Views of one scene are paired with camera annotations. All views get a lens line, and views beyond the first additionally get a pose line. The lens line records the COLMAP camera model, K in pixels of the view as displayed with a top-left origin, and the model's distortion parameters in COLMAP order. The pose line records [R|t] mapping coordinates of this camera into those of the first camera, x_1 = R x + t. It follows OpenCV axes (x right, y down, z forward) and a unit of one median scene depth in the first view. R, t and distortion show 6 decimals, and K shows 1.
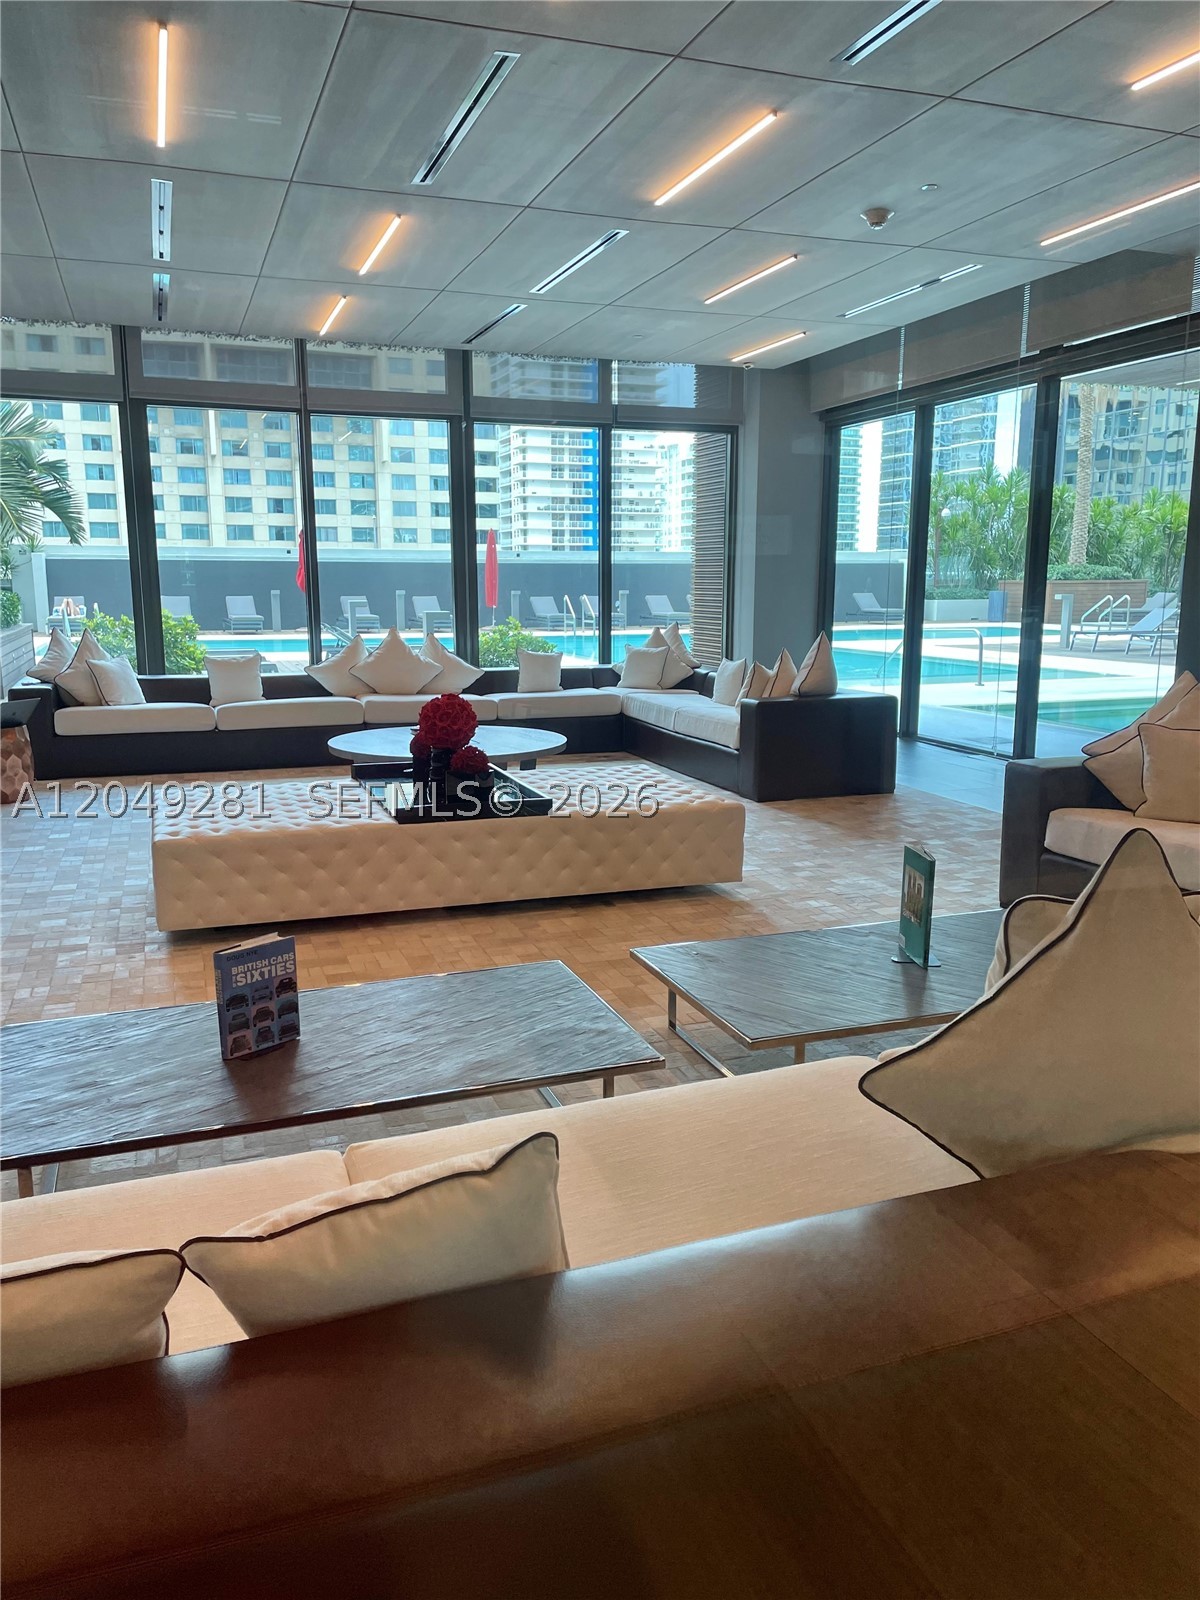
lens RADIAL K [[1222.9, 0, 606.1], [0, 1222.9, 798.2], [0, 0, 1]] dist [0.068301, -0.001687]
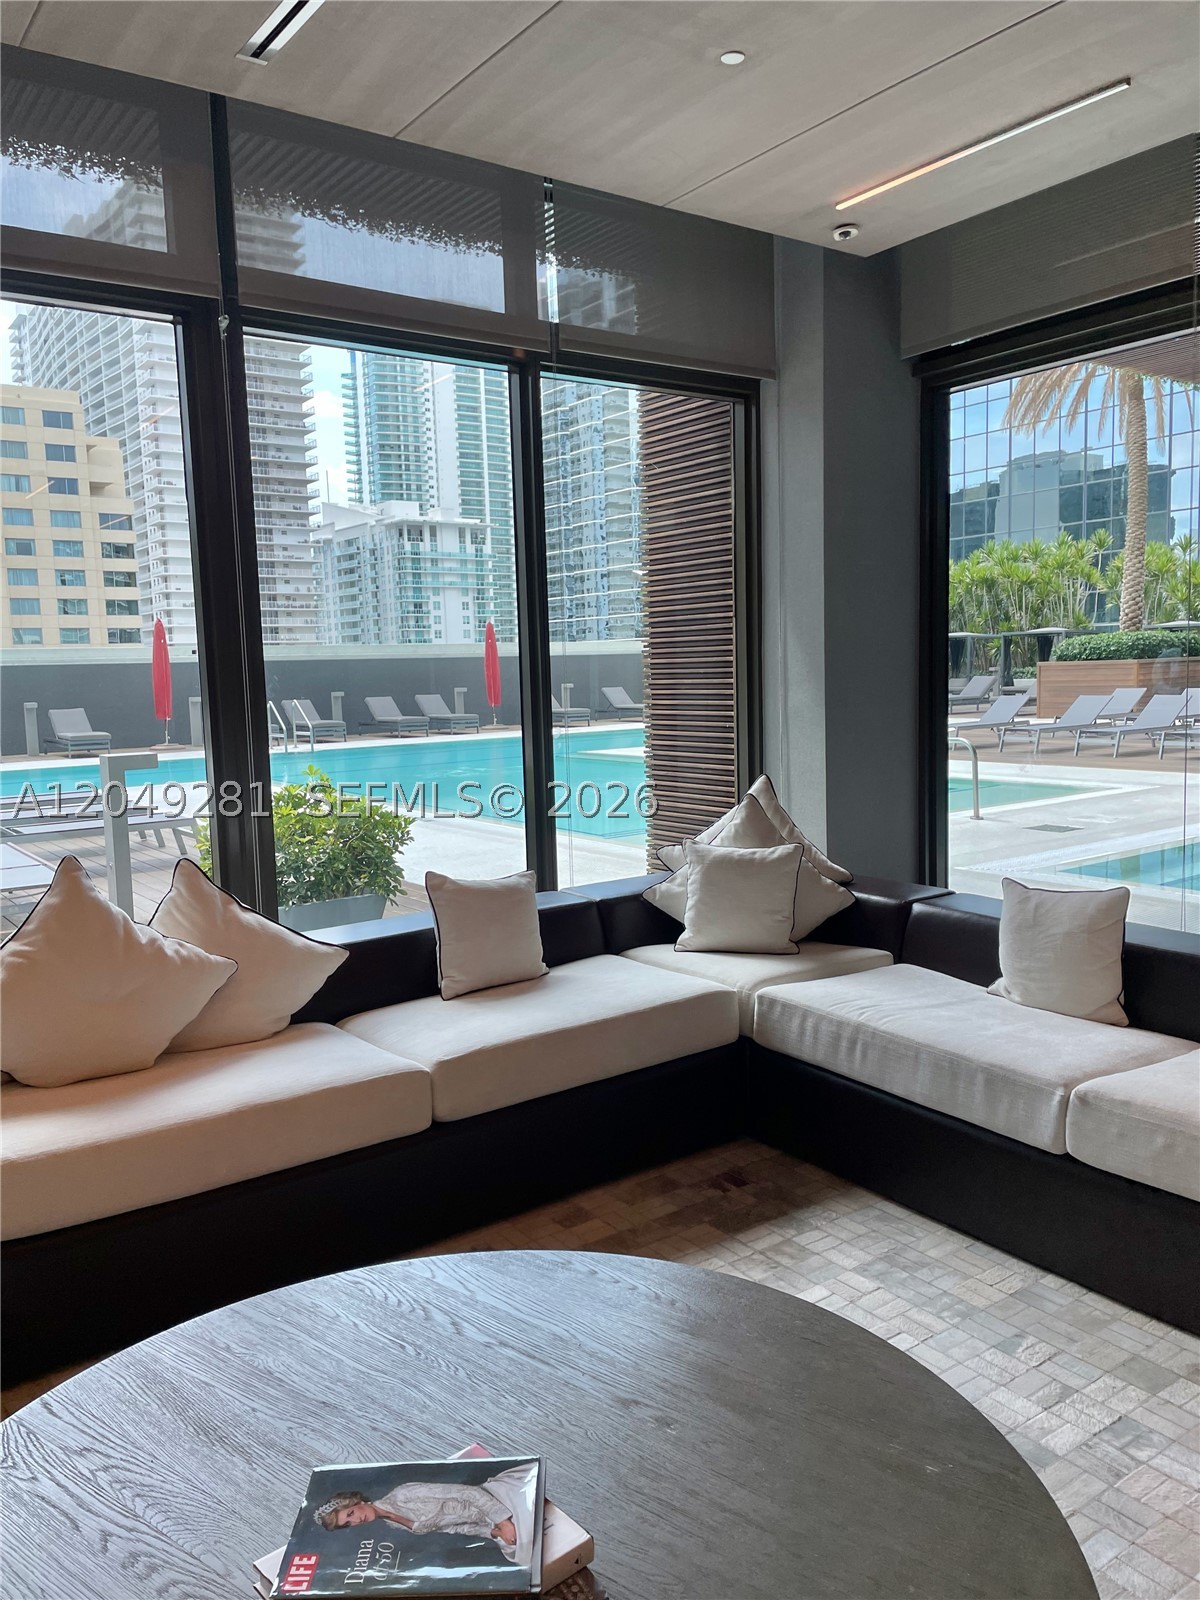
lens RADIAL K [[1222.9, 0, 606.1], [0, 1222.9, 798.2], [0, 0, 1]] dist [0.068301, -0.001687]
pose [[0.962253, -0.055623, 0.266413, -0.016209], [0.075492, 0.995031, -0.064924, -0.015878], [-0.261478, 0.082585, 0.961670, 0.084337]]
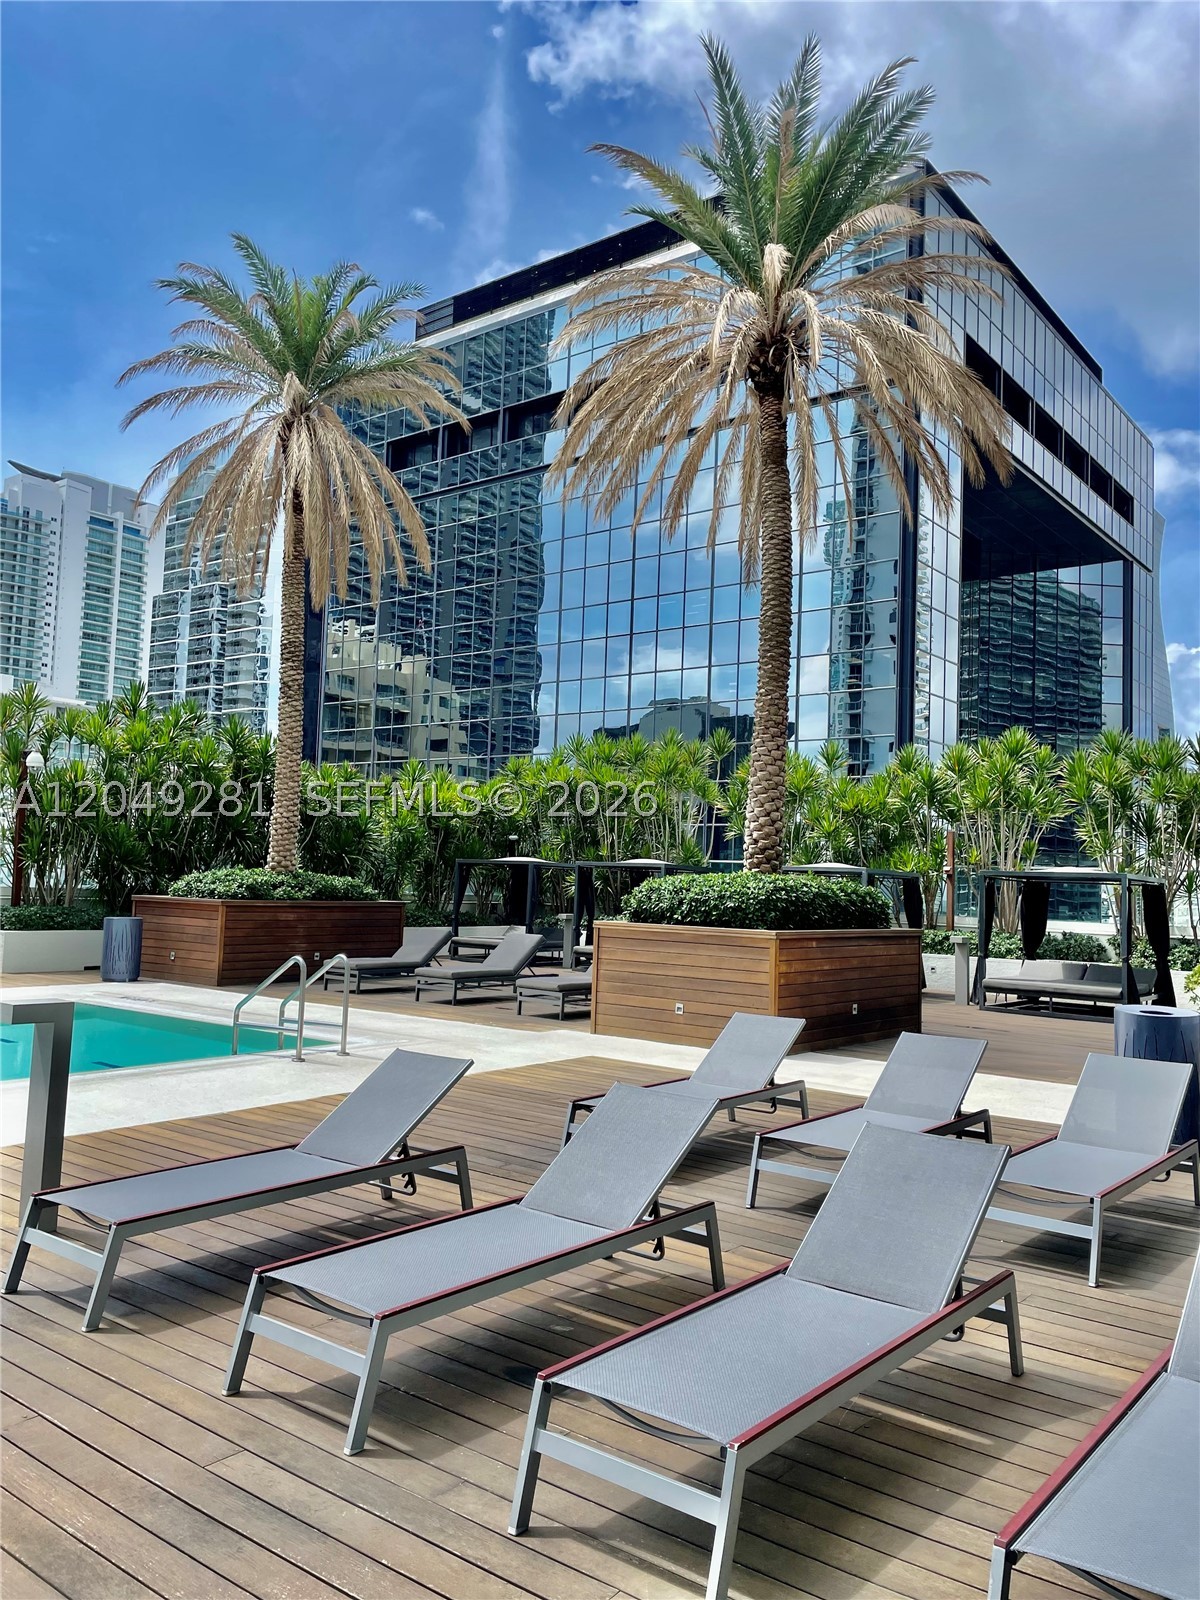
lens RADIAL K [[1222.9, 0, 606.1], [0, 1222.9, 798.2], [0, 0, 1]] dist [0.068301, -0.001687]
pose [[0.850329, 0.069771, 0.521606, 0.110969], [0.056323, 0.973413, -0.222024, -0.047101], [-0.523229, 0.218171, 0.823791, 0.243431]]
